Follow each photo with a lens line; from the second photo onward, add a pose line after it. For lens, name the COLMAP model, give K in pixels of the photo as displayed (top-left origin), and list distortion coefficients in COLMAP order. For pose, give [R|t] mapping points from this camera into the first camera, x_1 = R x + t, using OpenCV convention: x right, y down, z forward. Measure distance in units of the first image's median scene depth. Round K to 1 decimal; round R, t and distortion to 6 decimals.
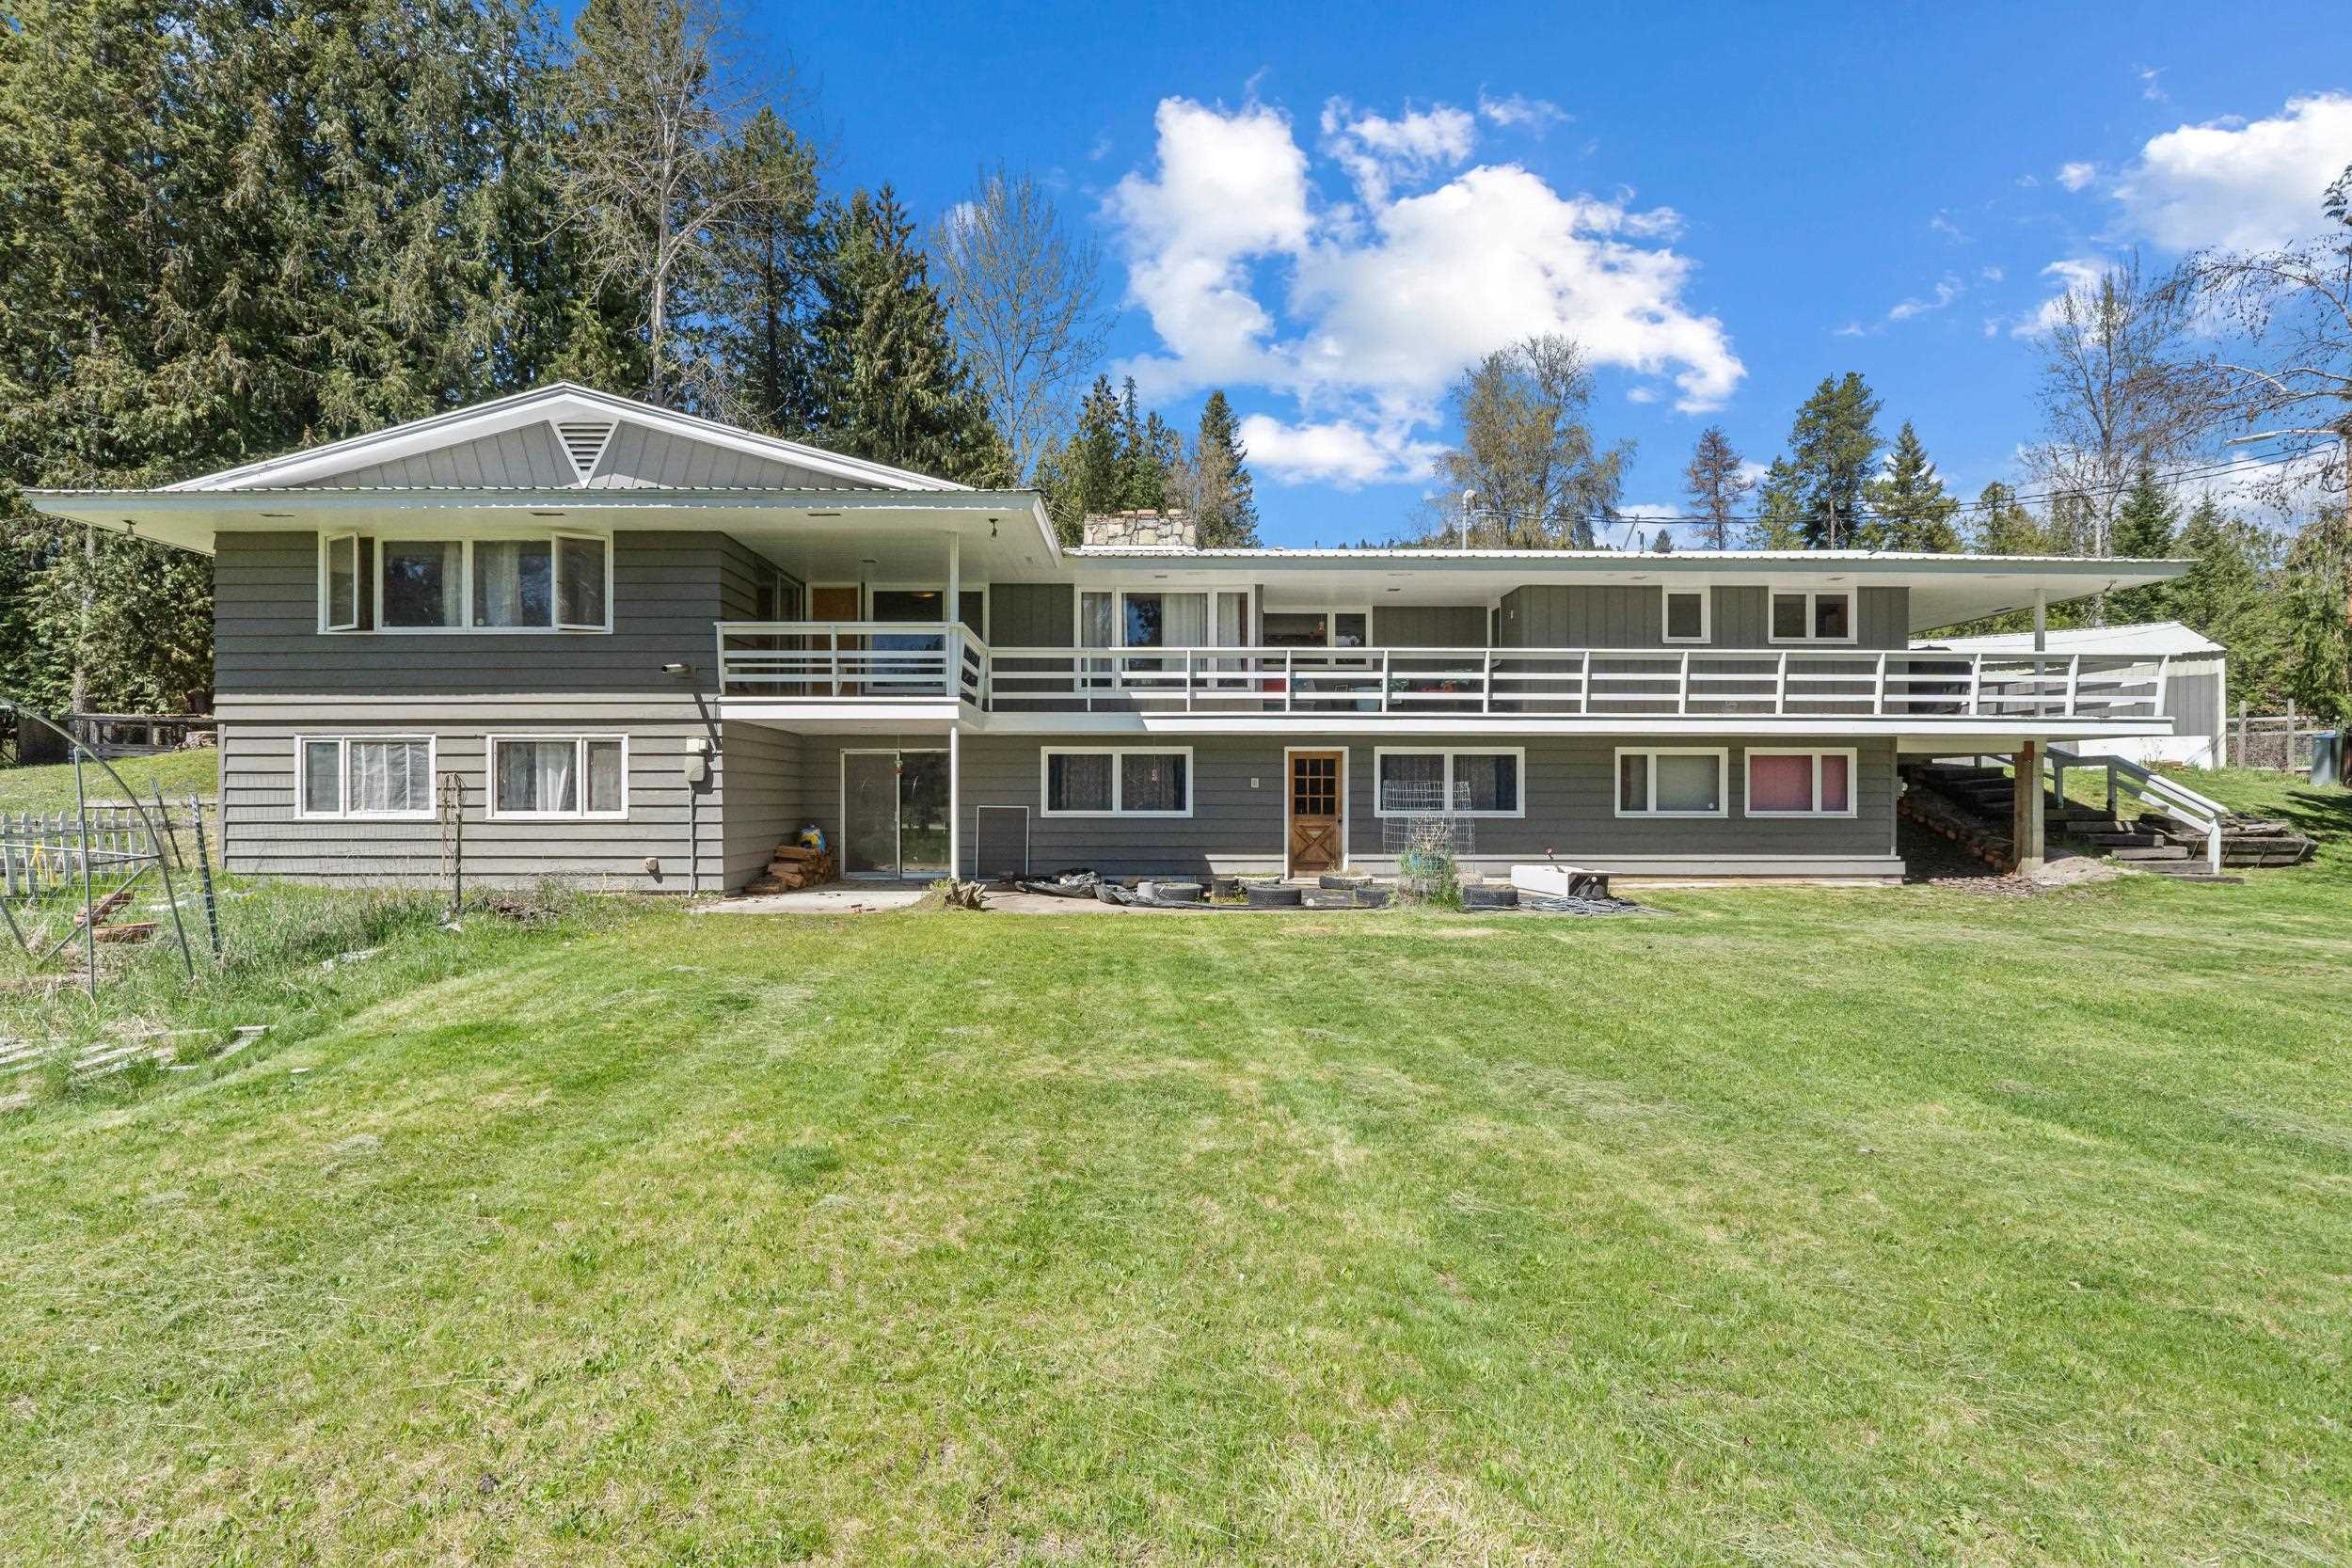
lens RADIAL K [[1004.5, 0, 1170.5], [0, 1004.5, 798.4], [0, 0, 1]] dist [-0.000746, -0.000004]
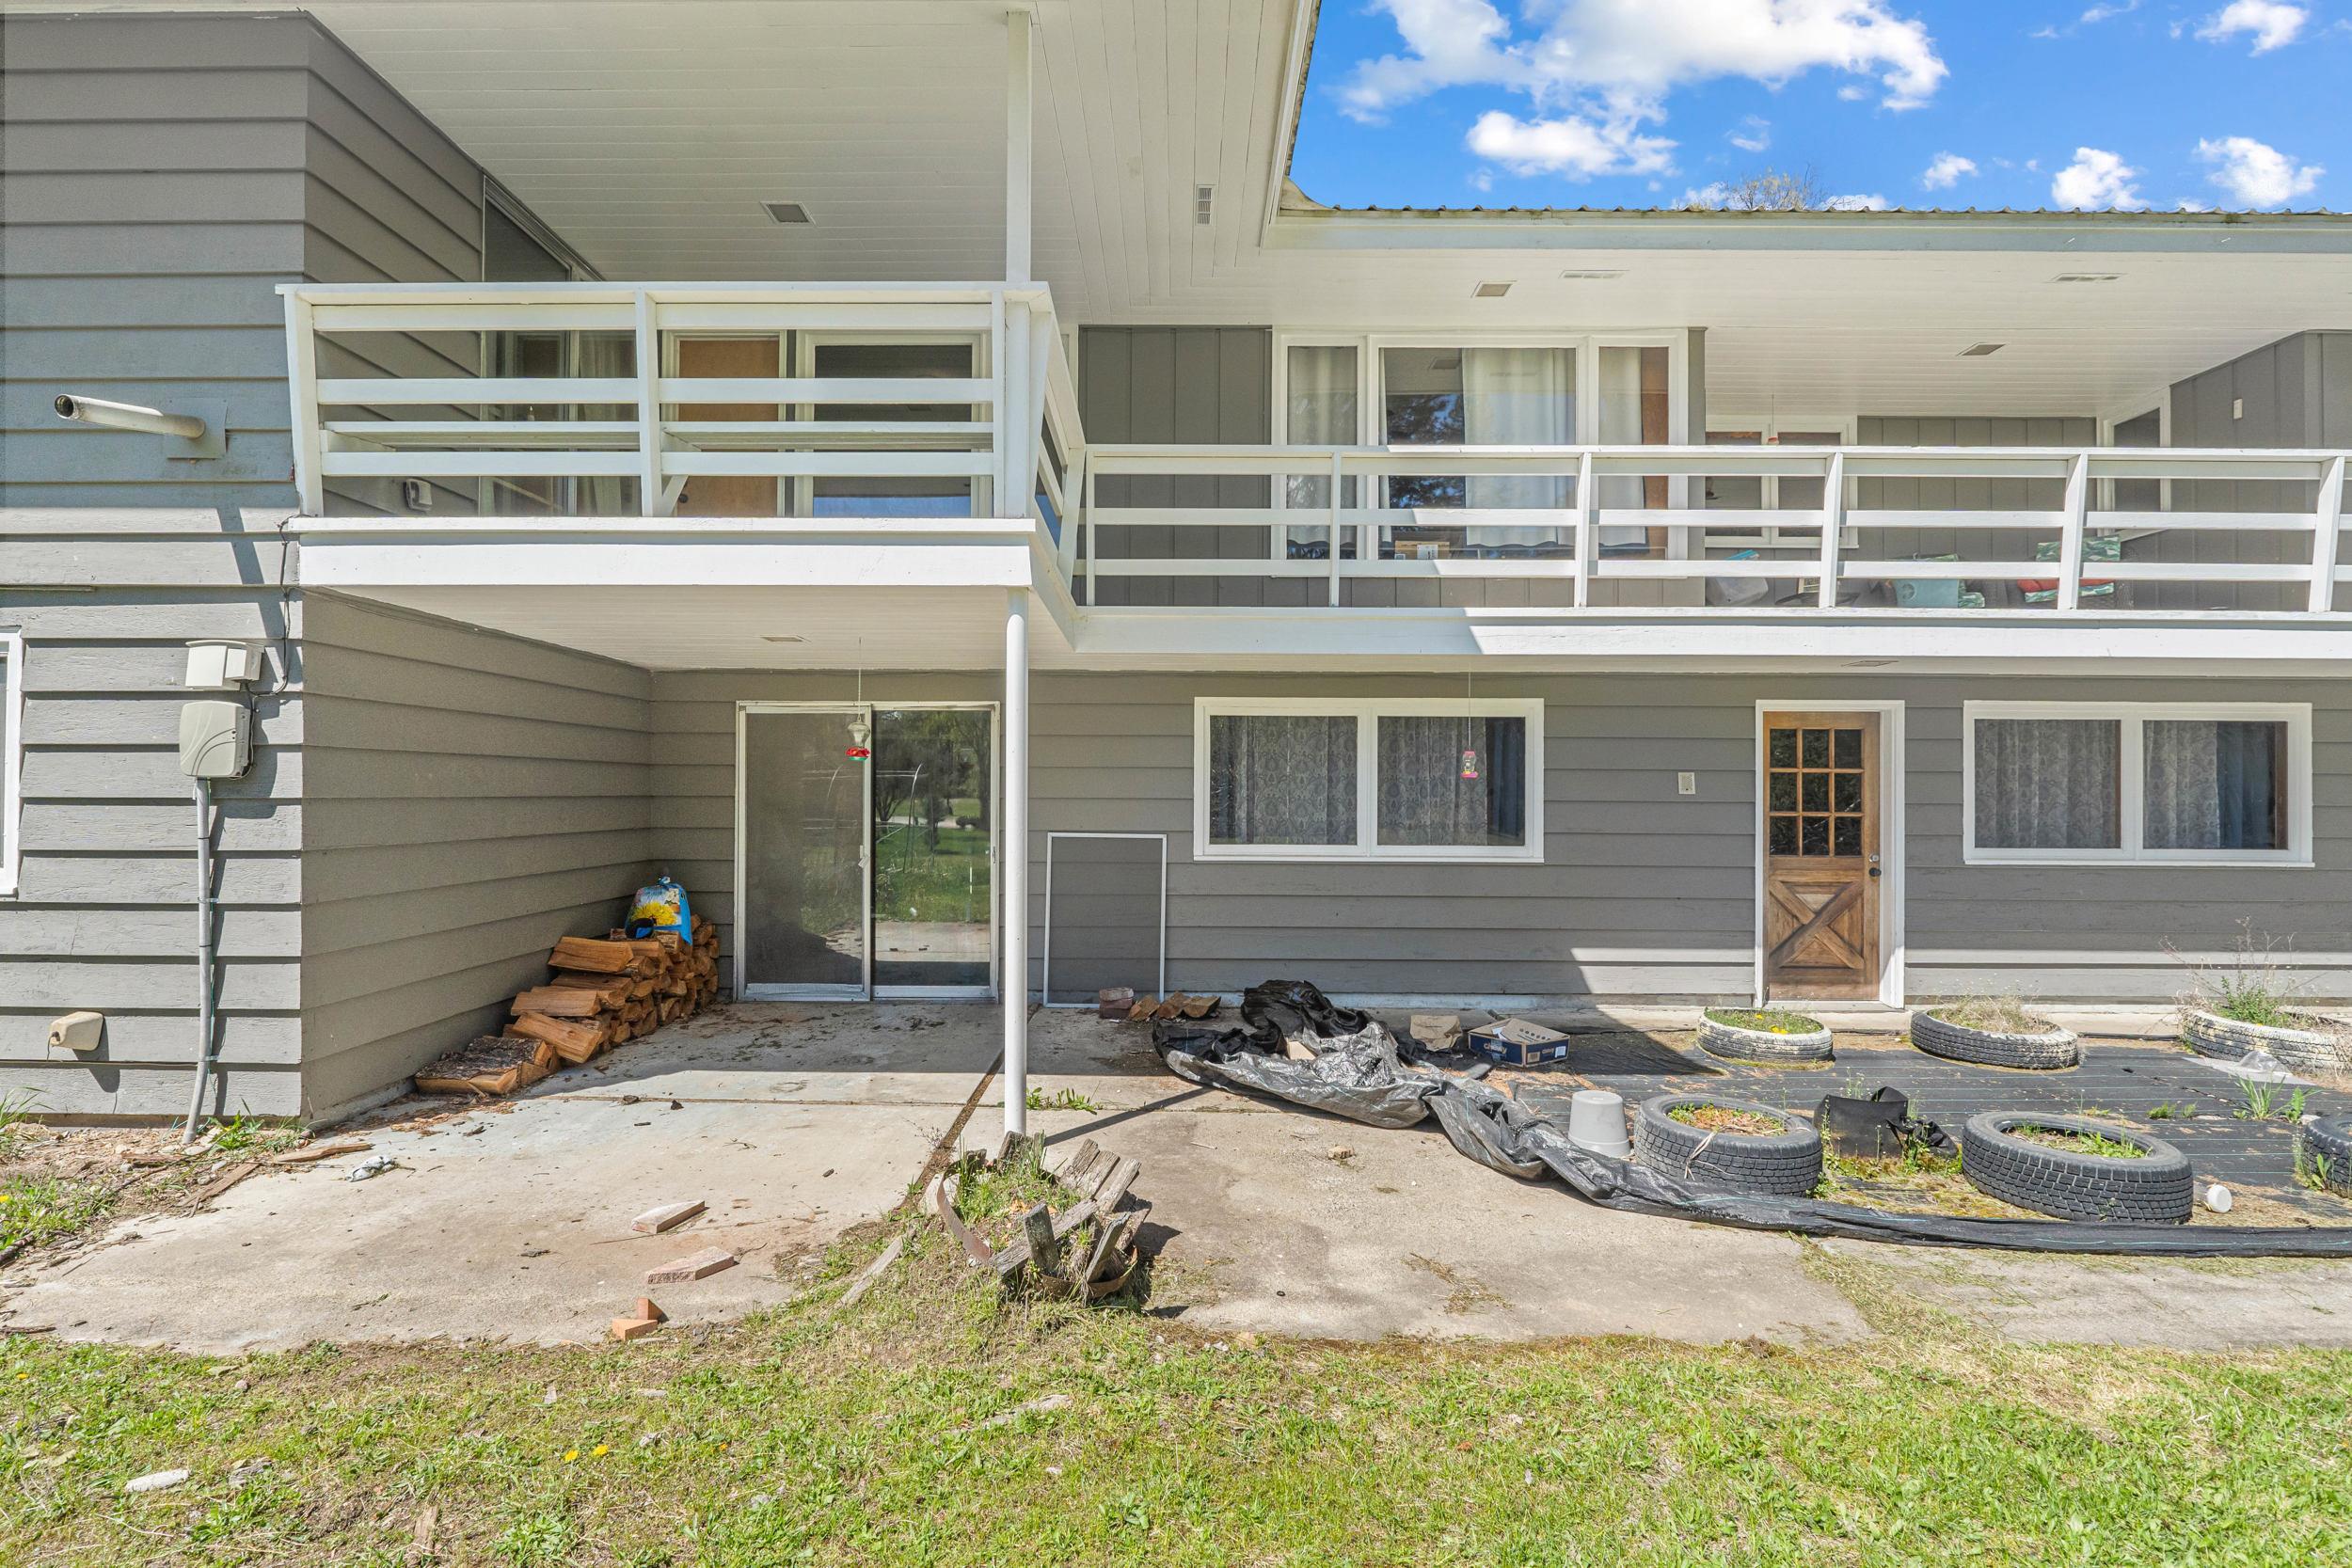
lens RADIAL K [[1078.1, 0, 1178.2], [0, 1078.1, 779.4], [0, 0, 1]] dist [0.002790, 0.000071]
pose [[0.999845, 0.004572, -0.017023, -0.136502], [-0.004709, 0.999957, -0.008012, -0.013229], [0.016986, 0.008091, 0.999823, 0.568599]]
